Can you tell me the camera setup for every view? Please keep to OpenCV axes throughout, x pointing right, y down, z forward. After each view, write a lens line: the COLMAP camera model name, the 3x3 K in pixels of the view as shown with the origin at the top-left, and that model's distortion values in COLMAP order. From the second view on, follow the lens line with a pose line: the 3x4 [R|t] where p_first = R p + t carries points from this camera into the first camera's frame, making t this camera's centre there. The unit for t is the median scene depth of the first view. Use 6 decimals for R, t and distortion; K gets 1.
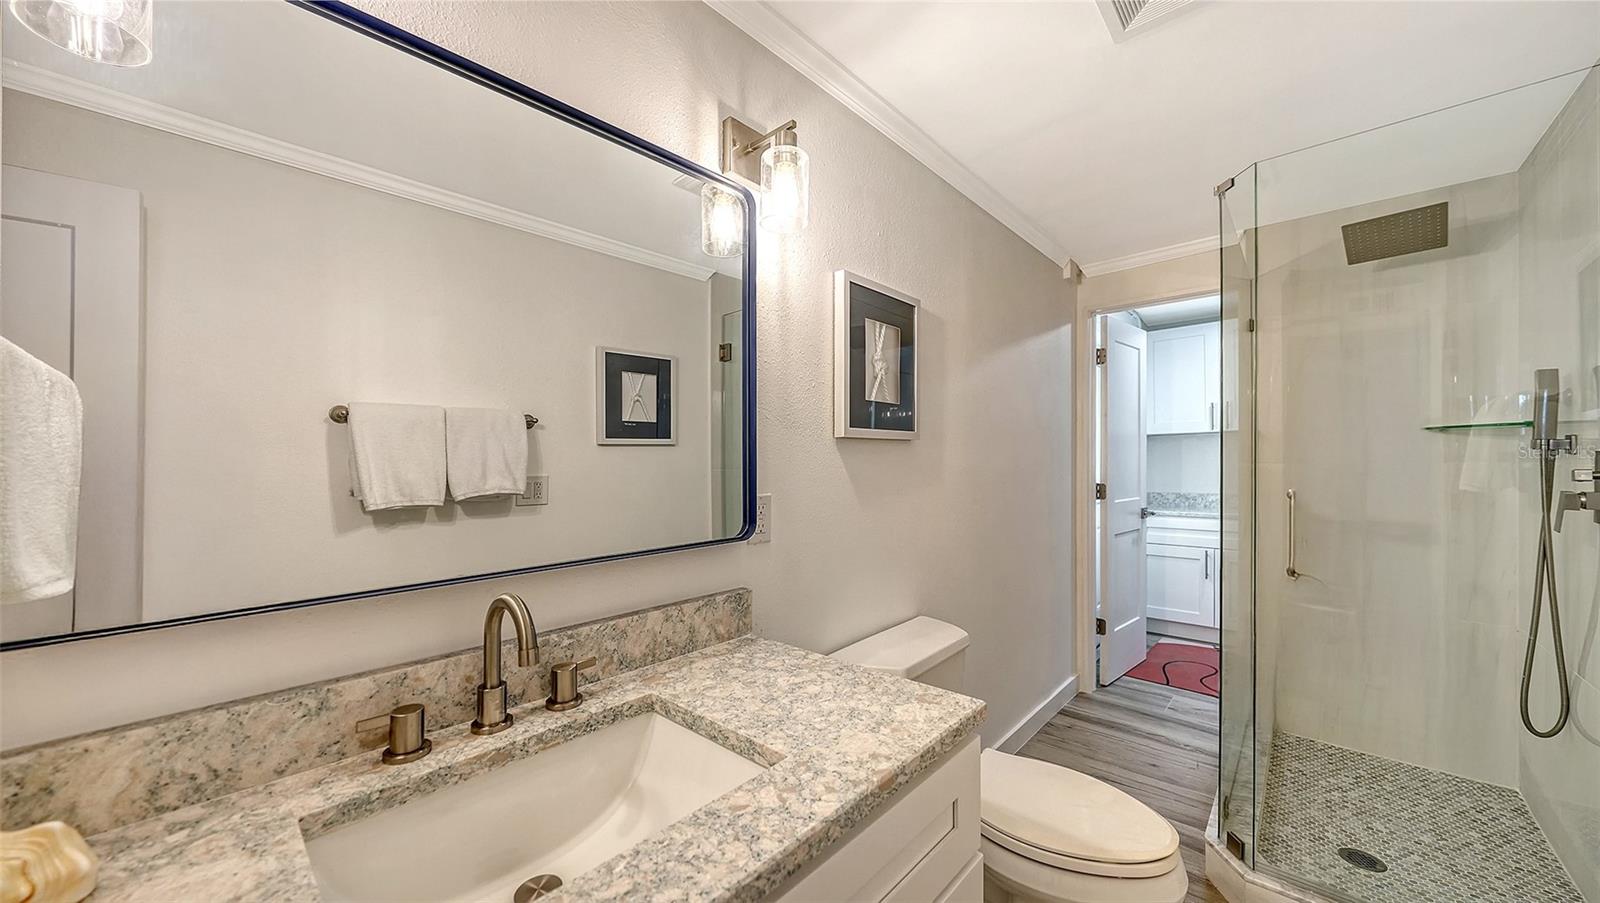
lens RADIAL K [[553.5, 0, 797.0], [0, 553.5, 456.2], [0, 0, 1]] dist [-0.007531, -0.000041]
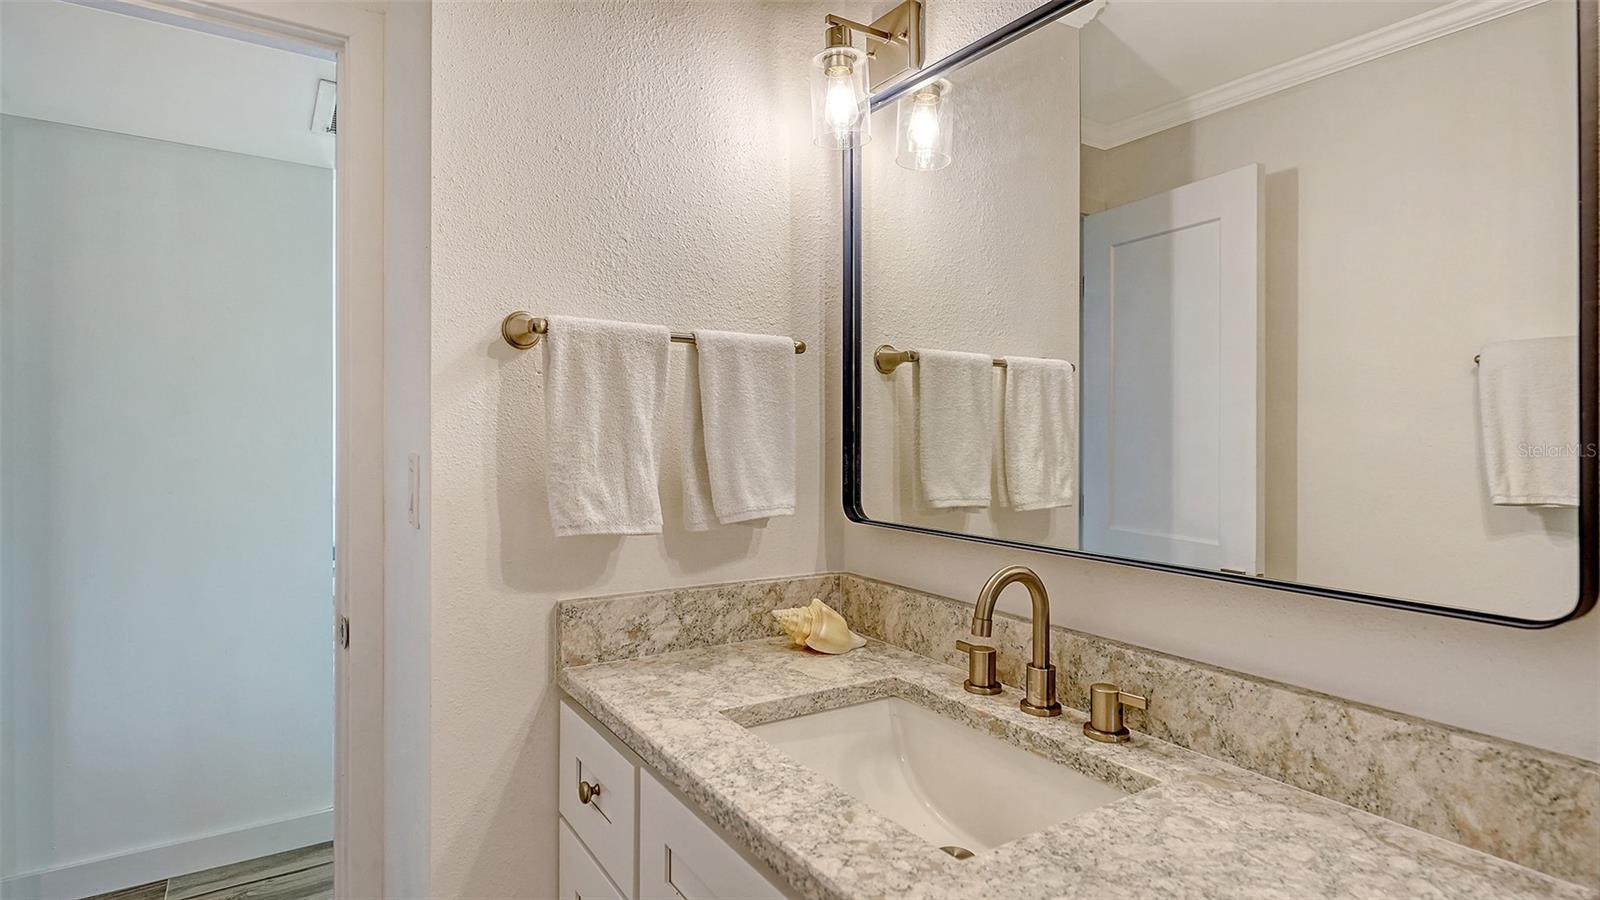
lens RADIAL K [[839.0, 0, 798.3], [0, 839.0, 438.8], [0, 0, 1]] dist [0.014581, -0.000681]
pose [[-0.232024, 0.021154, -0.972480, 0.783952], [0.002314, 0.999773, 0.021196, -0.000200], [0.972707, 0.002667, -0.232020, 0.794059]]
